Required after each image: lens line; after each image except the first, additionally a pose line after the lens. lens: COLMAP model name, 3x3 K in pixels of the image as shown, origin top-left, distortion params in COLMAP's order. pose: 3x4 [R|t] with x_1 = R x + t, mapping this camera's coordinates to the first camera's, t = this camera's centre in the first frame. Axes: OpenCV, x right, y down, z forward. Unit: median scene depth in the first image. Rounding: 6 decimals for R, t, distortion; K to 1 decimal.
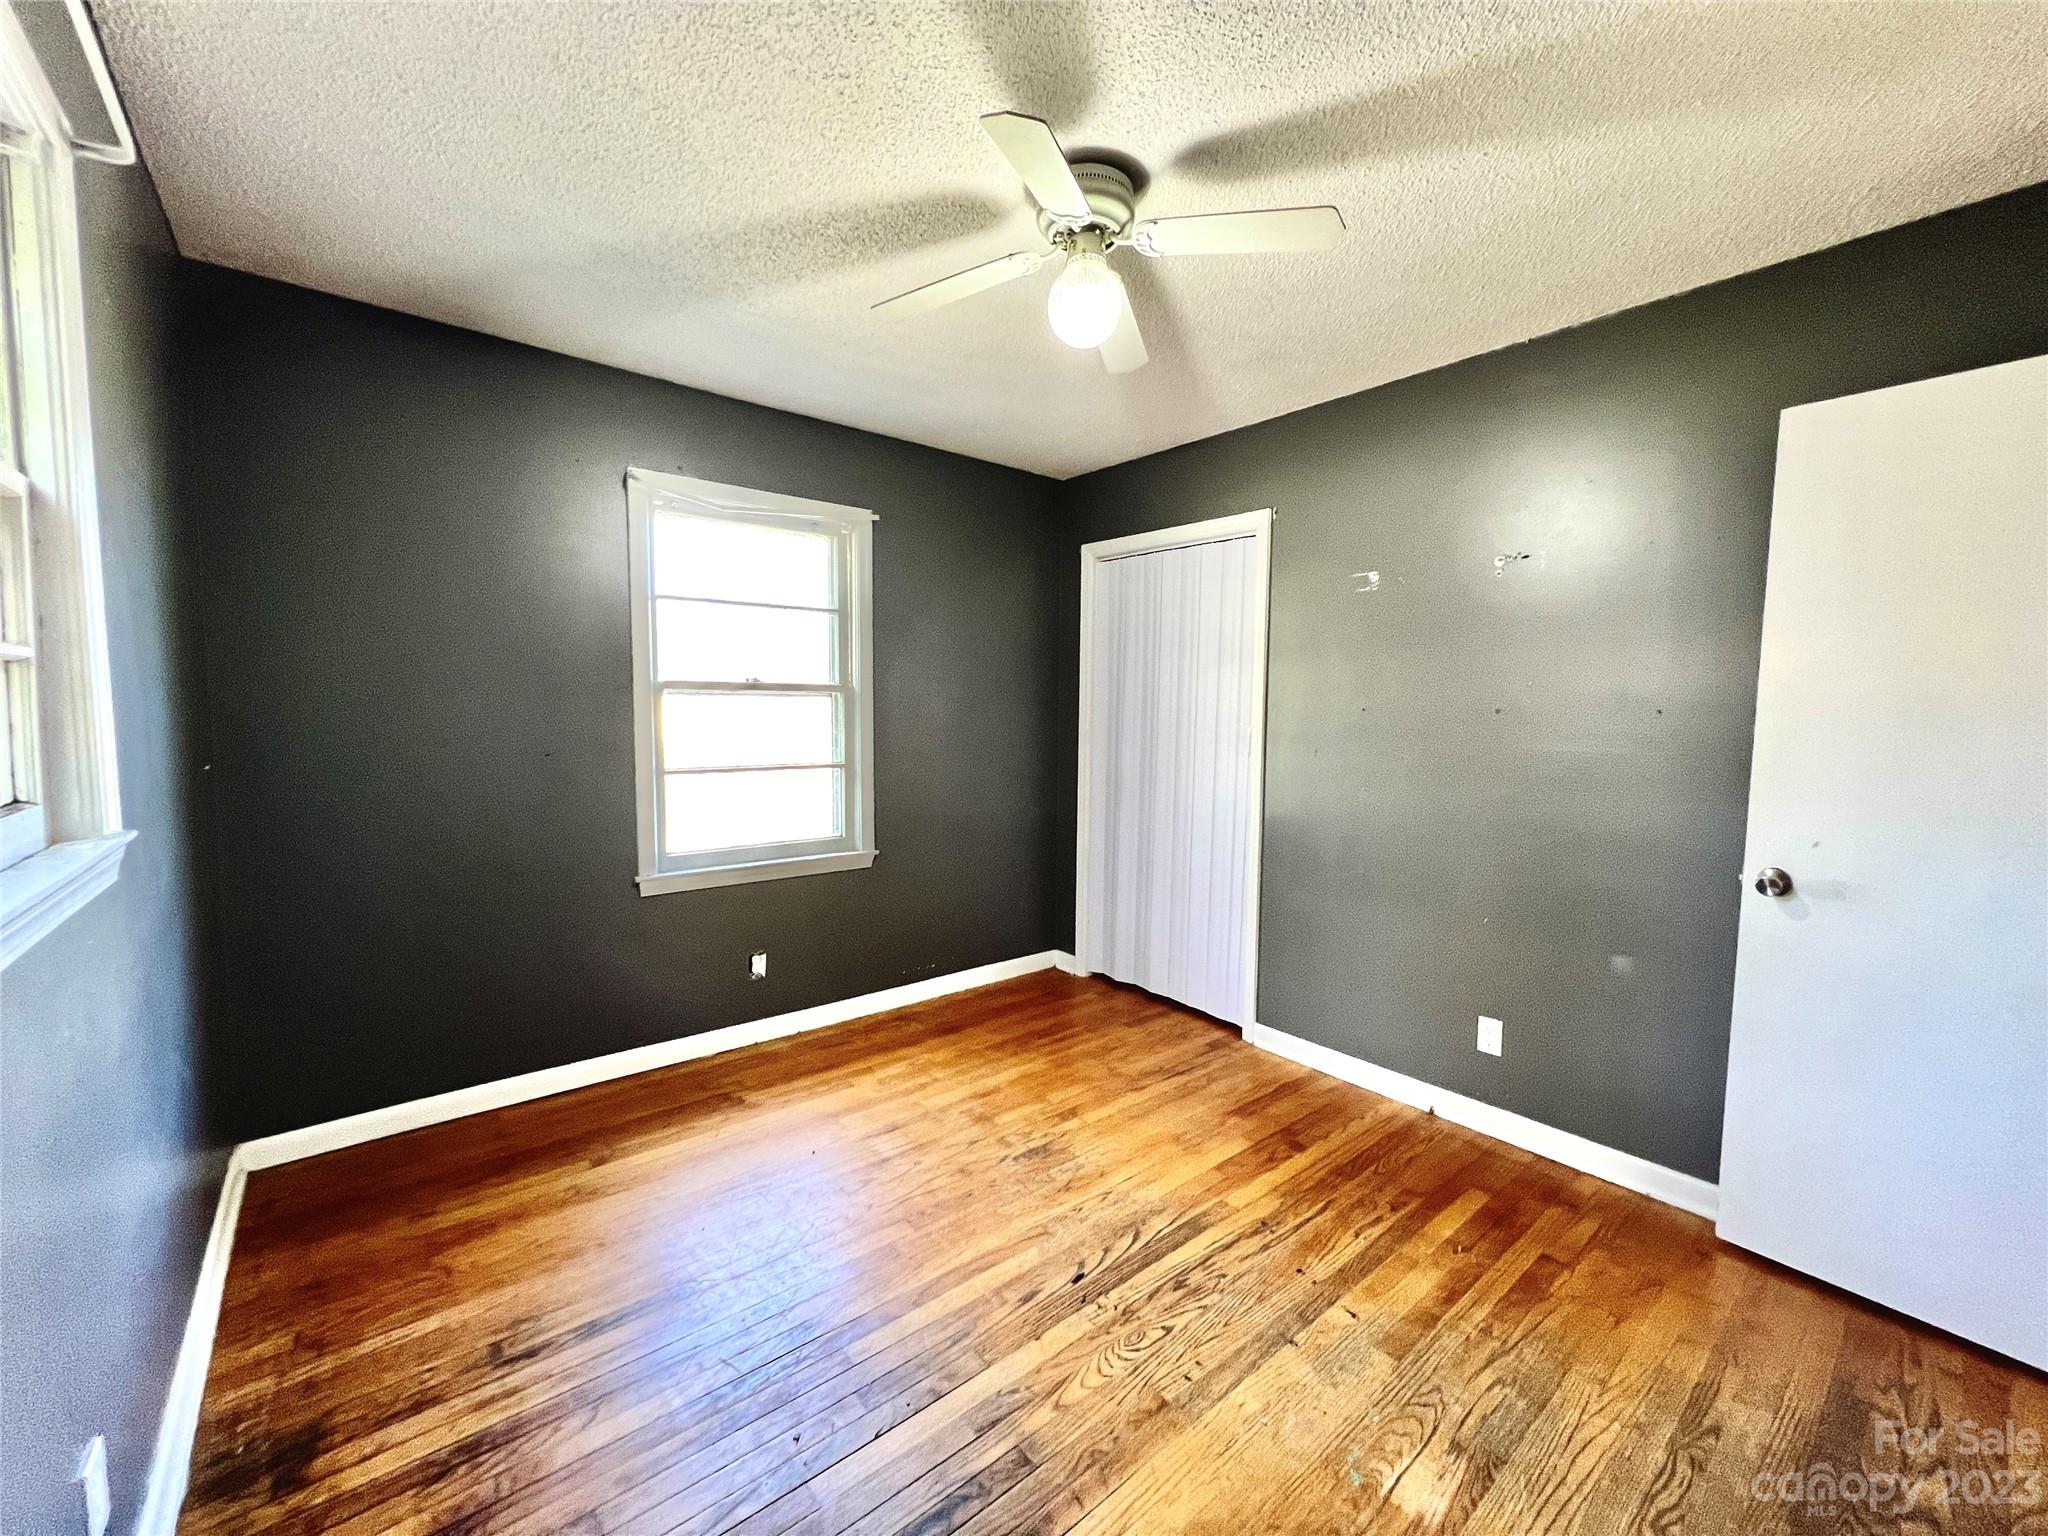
lens RADIAL K [[821.6, 0, 1023.1], [0, 821.6, 771.6], [0, 0, 1]] dist [0.002432, -0.000094]
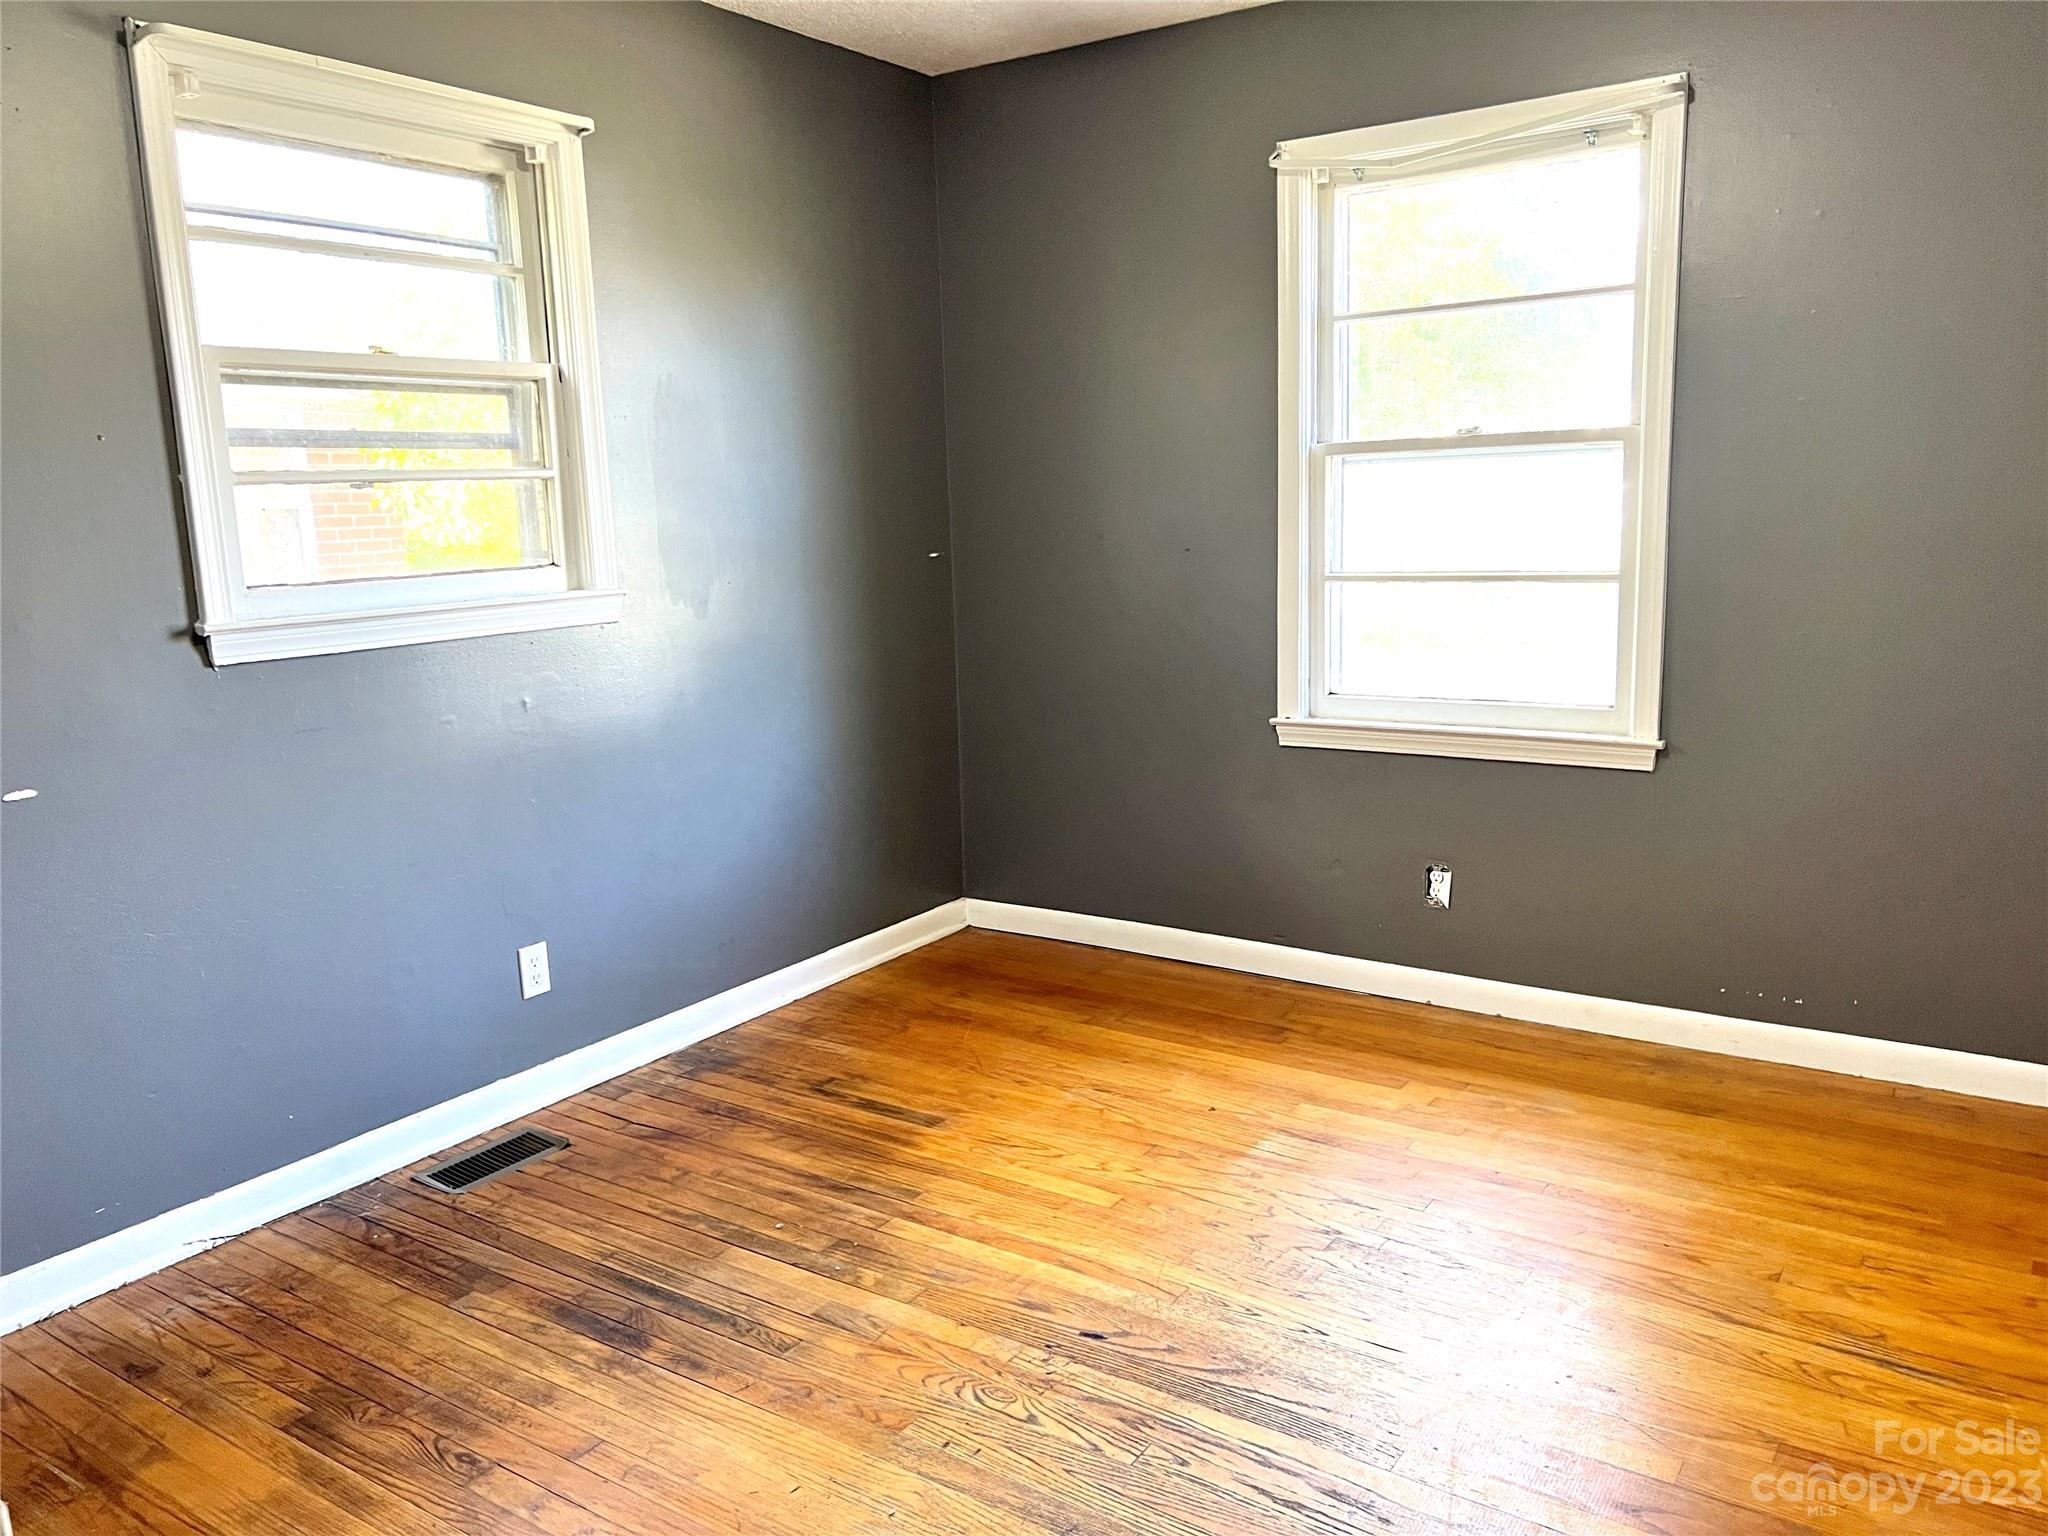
lens RADIAL K [[1543.8, 0, 1028.5], [0, 1543.8, 763.8], [0, 0, 1]] dist [0.064606, -0.069533]
pose [[0.276201, 0.146869, -0.949812, 0.960586], [-0.039903, 0.989155, 0.141349, -0.021516], [0.960271, -0.001141, 0.279067, 0.476145]]
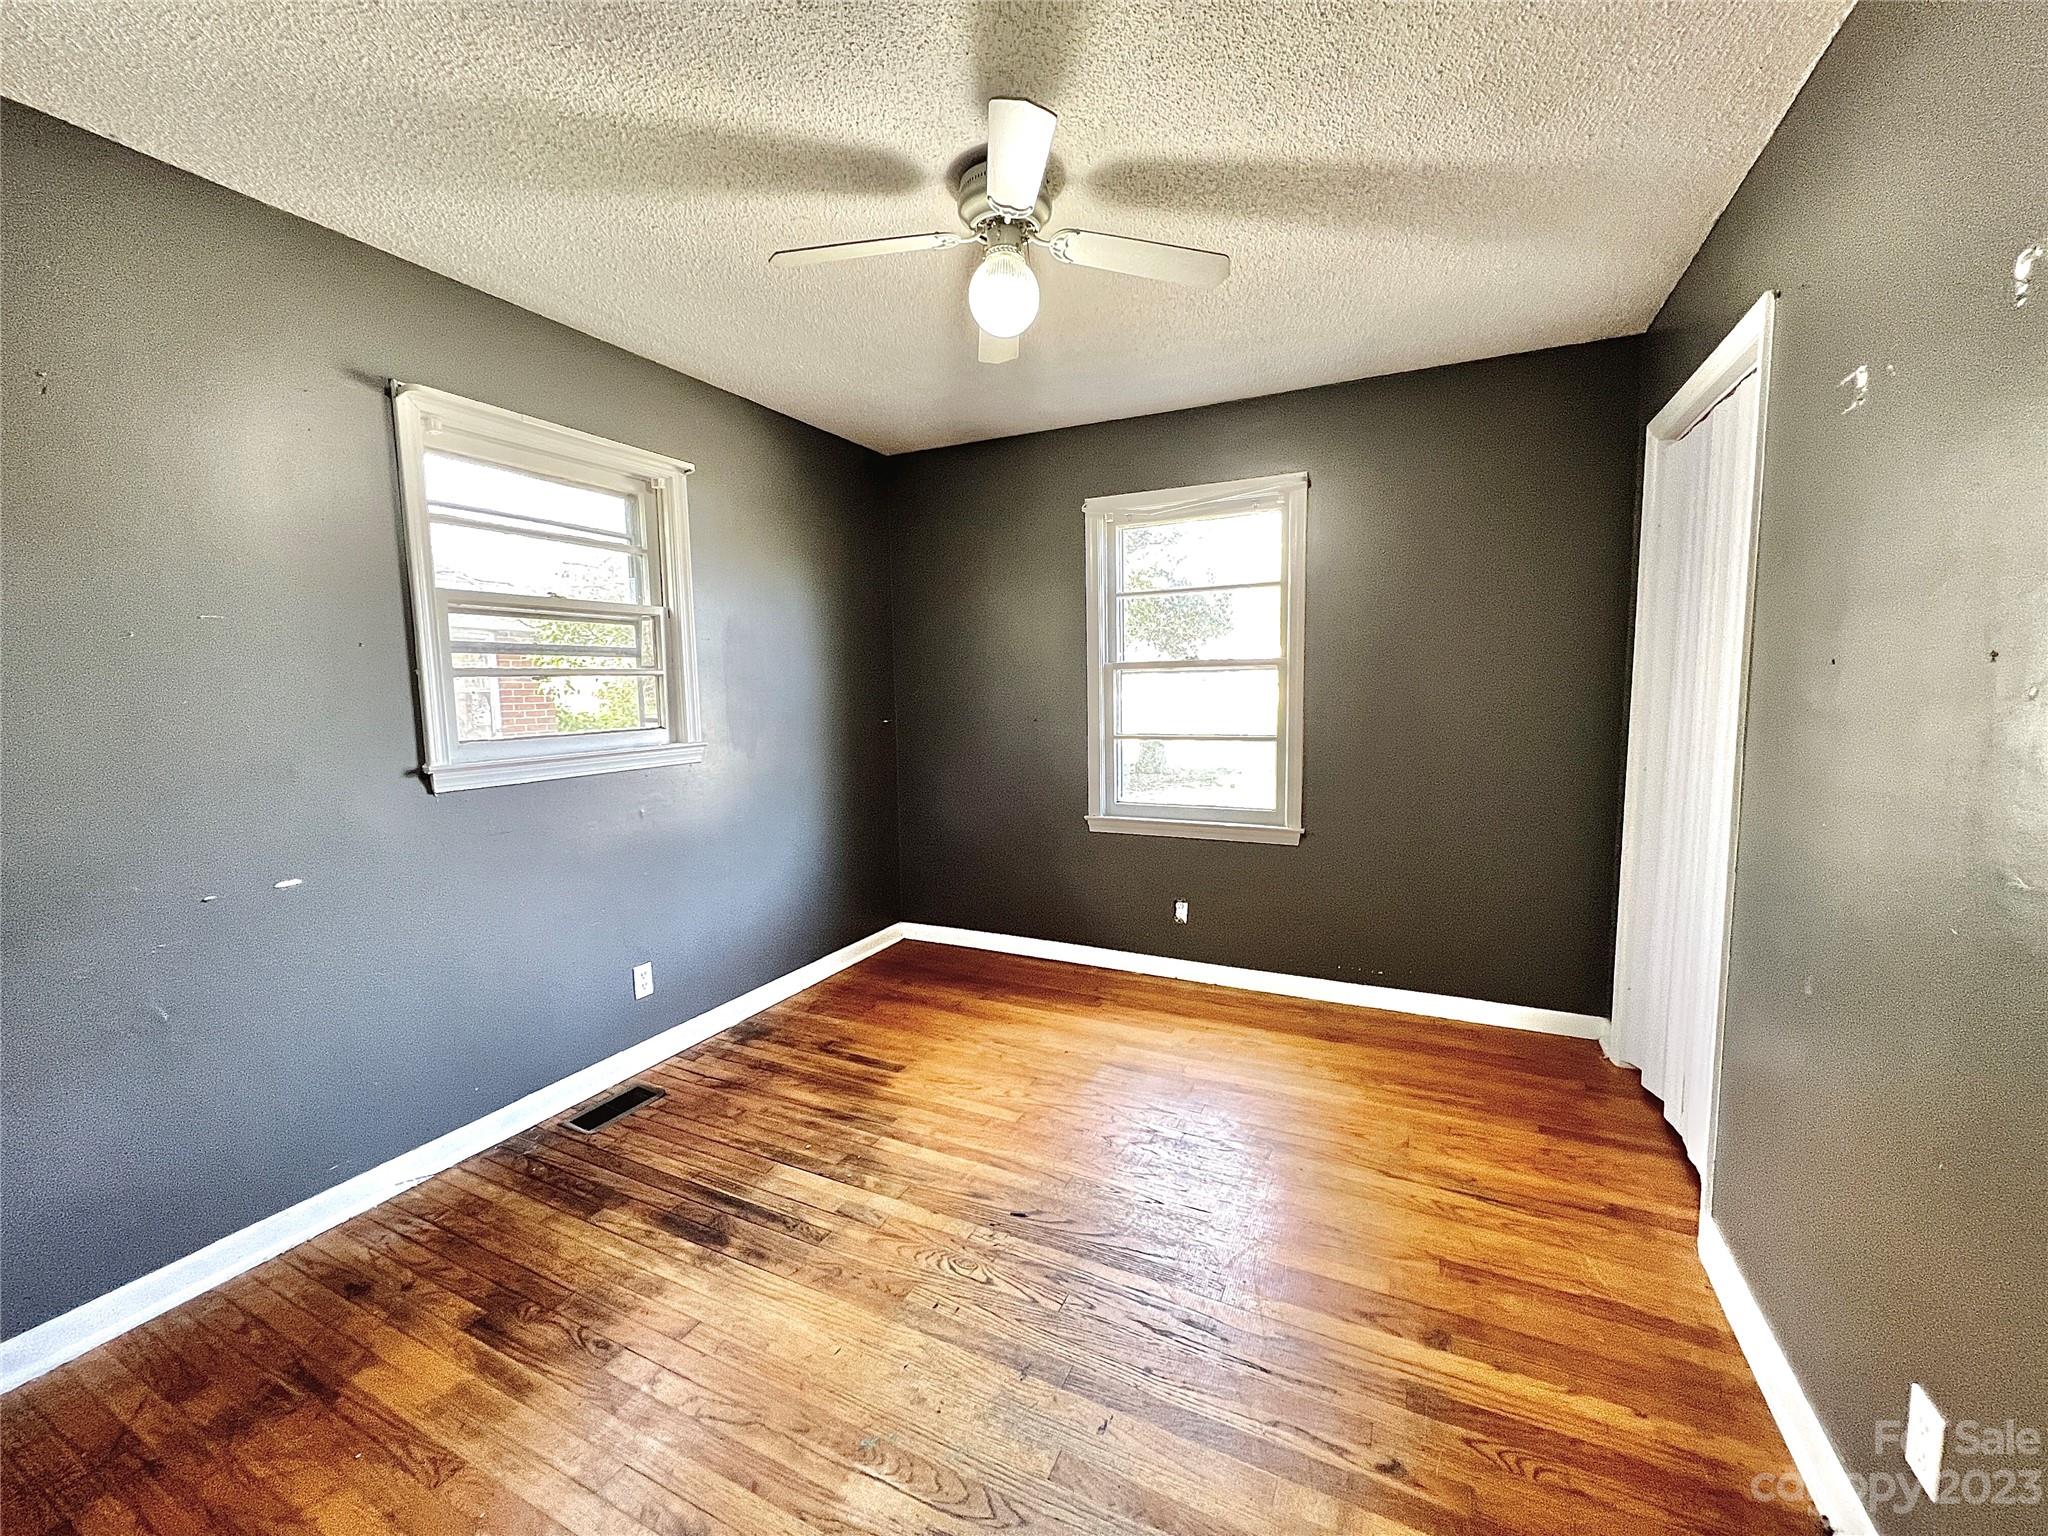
lens RADIAL K [[821.6, 0, 1020.7], [0, 821.6, 769.2], [0, 0, 1]] dist [0.002432, -0.000094]
pose [[0.407839, 0.074113, -0.910041, 0.800892], [-0.048700, 0.997047, 0.059373, -0.020404], [0.911754, 0.020104, 0.410244, 0.442779]]
